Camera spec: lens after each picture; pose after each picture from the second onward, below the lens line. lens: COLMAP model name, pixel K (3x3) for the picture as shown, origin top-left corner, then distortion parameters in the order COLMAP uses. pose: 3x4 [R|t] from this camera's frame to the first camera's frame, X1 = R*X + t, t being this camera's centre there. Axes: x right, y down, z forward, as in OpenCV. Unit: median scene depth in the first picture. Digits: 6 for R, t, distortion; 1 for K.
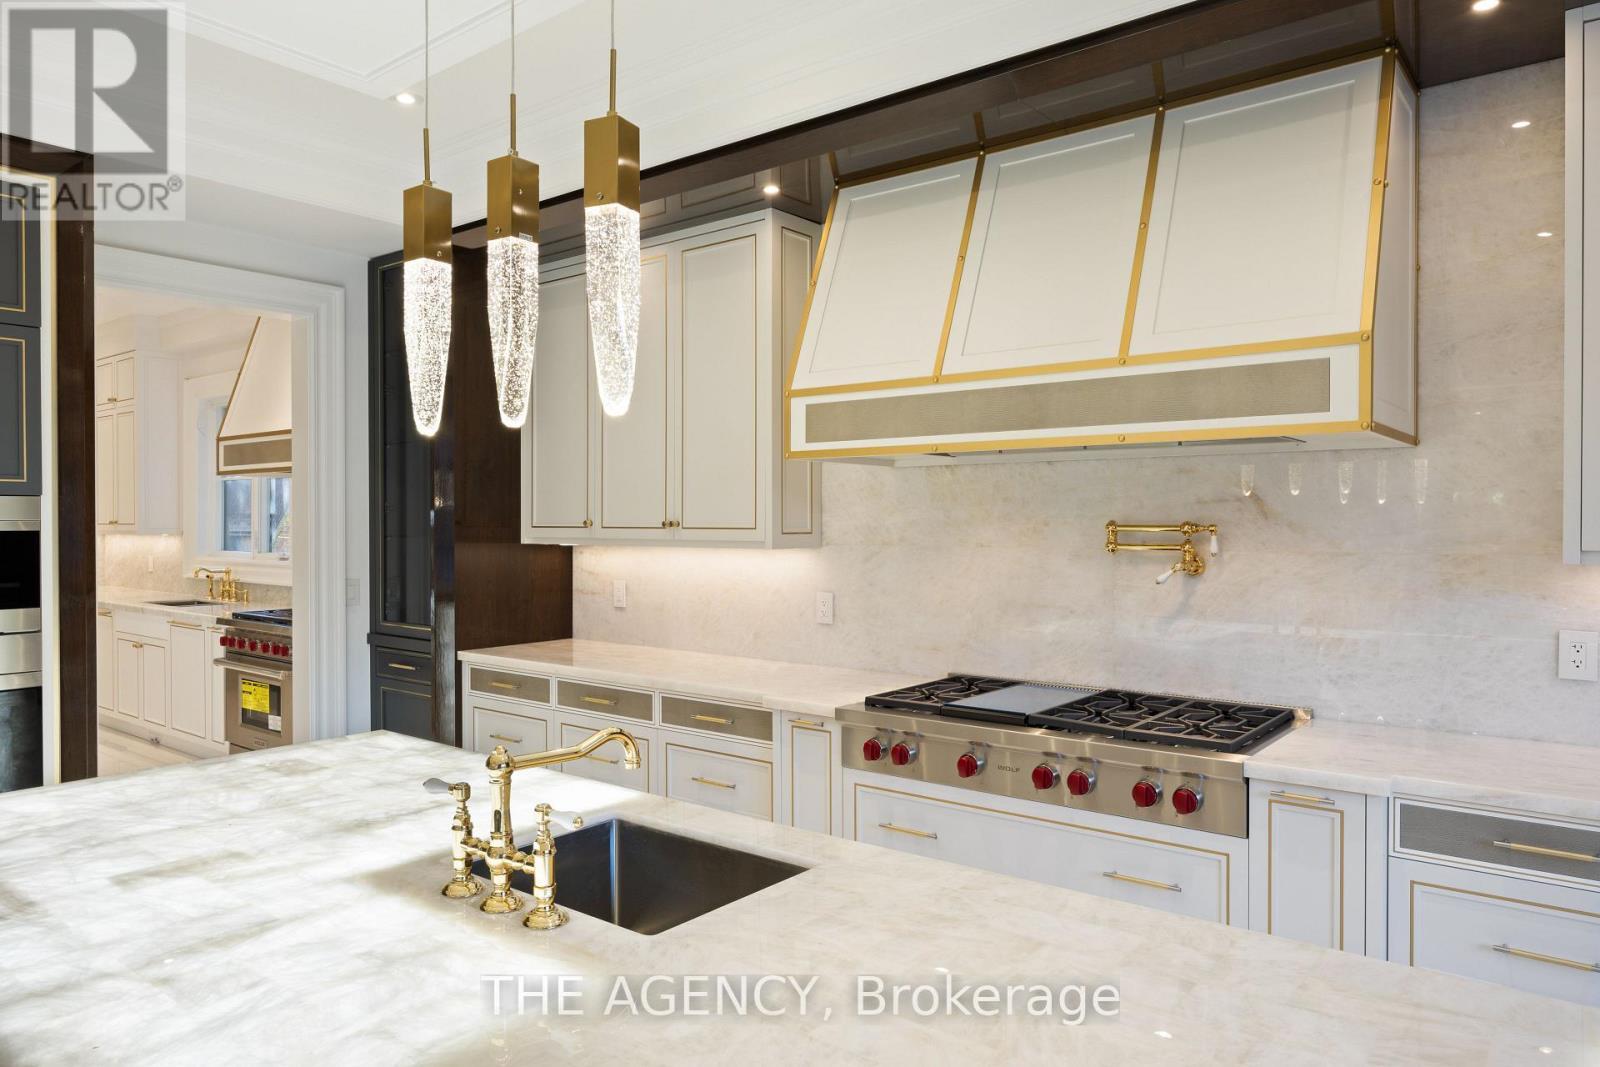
lens RADIAL K [[986.7, 0, 837.8], [0, 986.7, 516.1], [0, 0, 1]] dist [-0.006750, -0.000066]
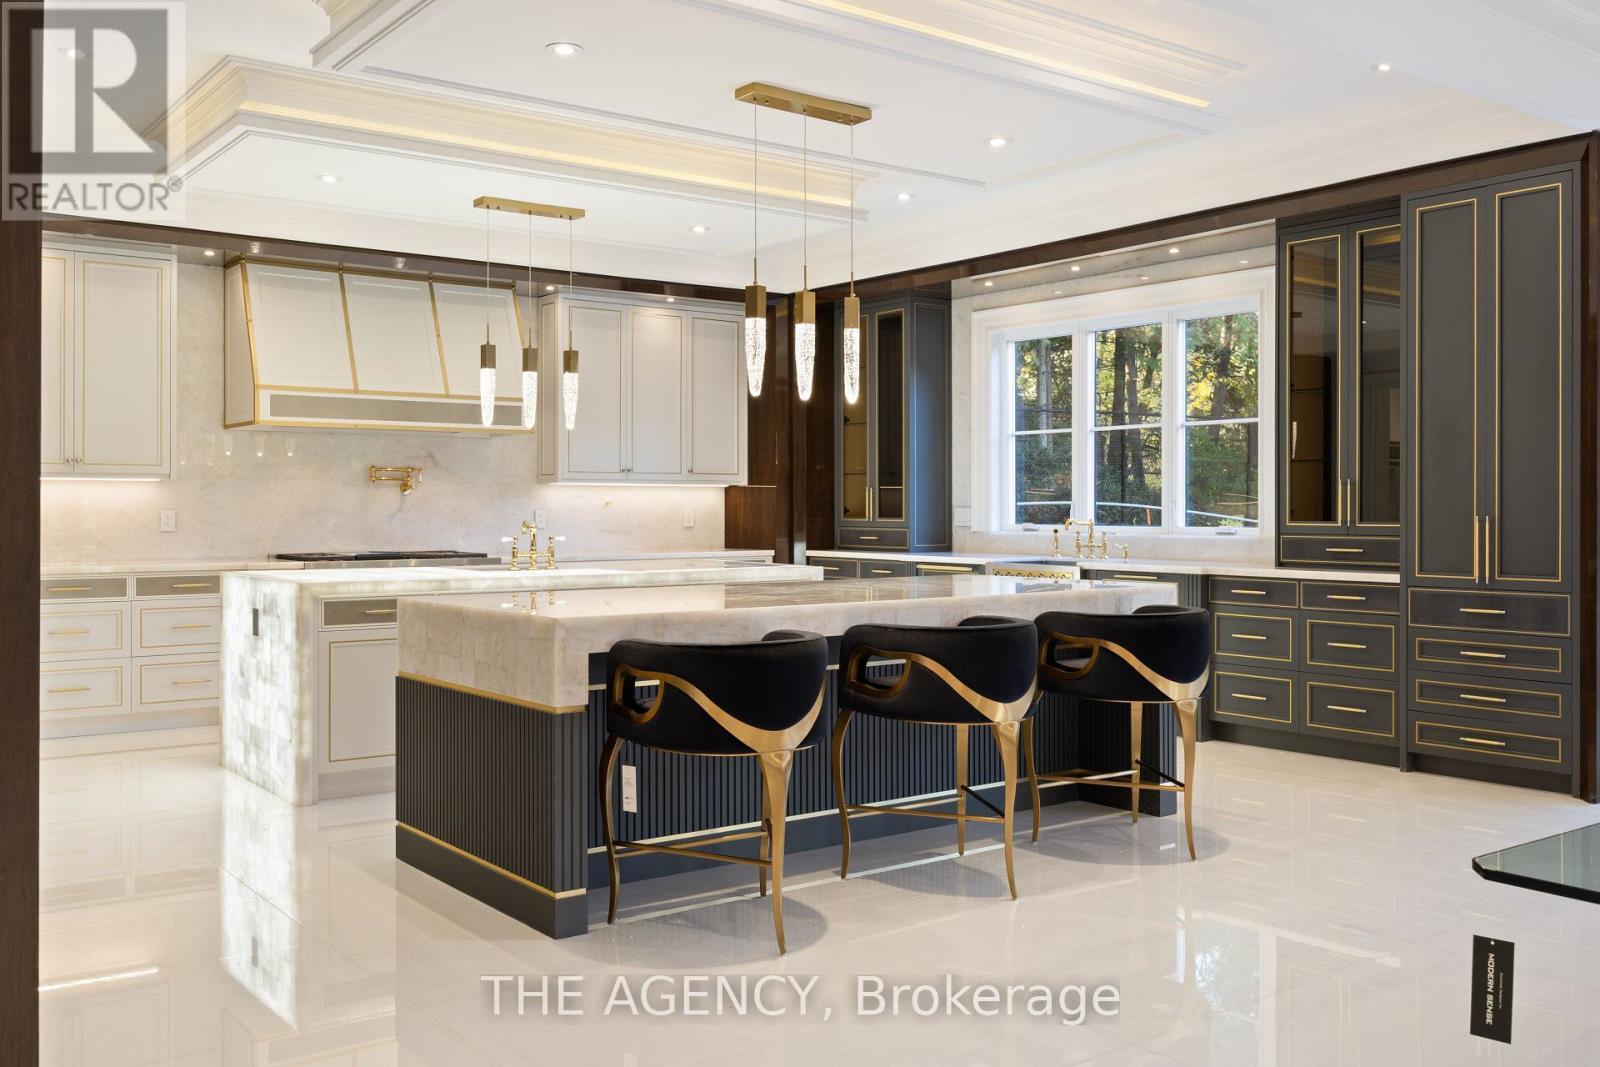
lens RADIAL K [[1439.8, 0, 800.0], [0, 1439.8, 533.5], [0, 0, 1]] dist [0.002867, 0.001380]
pose [[0.277523, -0.013497, 0.960624, -2.293923], [-0.004486, 0.999872, 0.015344, 0.094161], [-0.960709, -0.008567, 0.277427, -0.638029]]
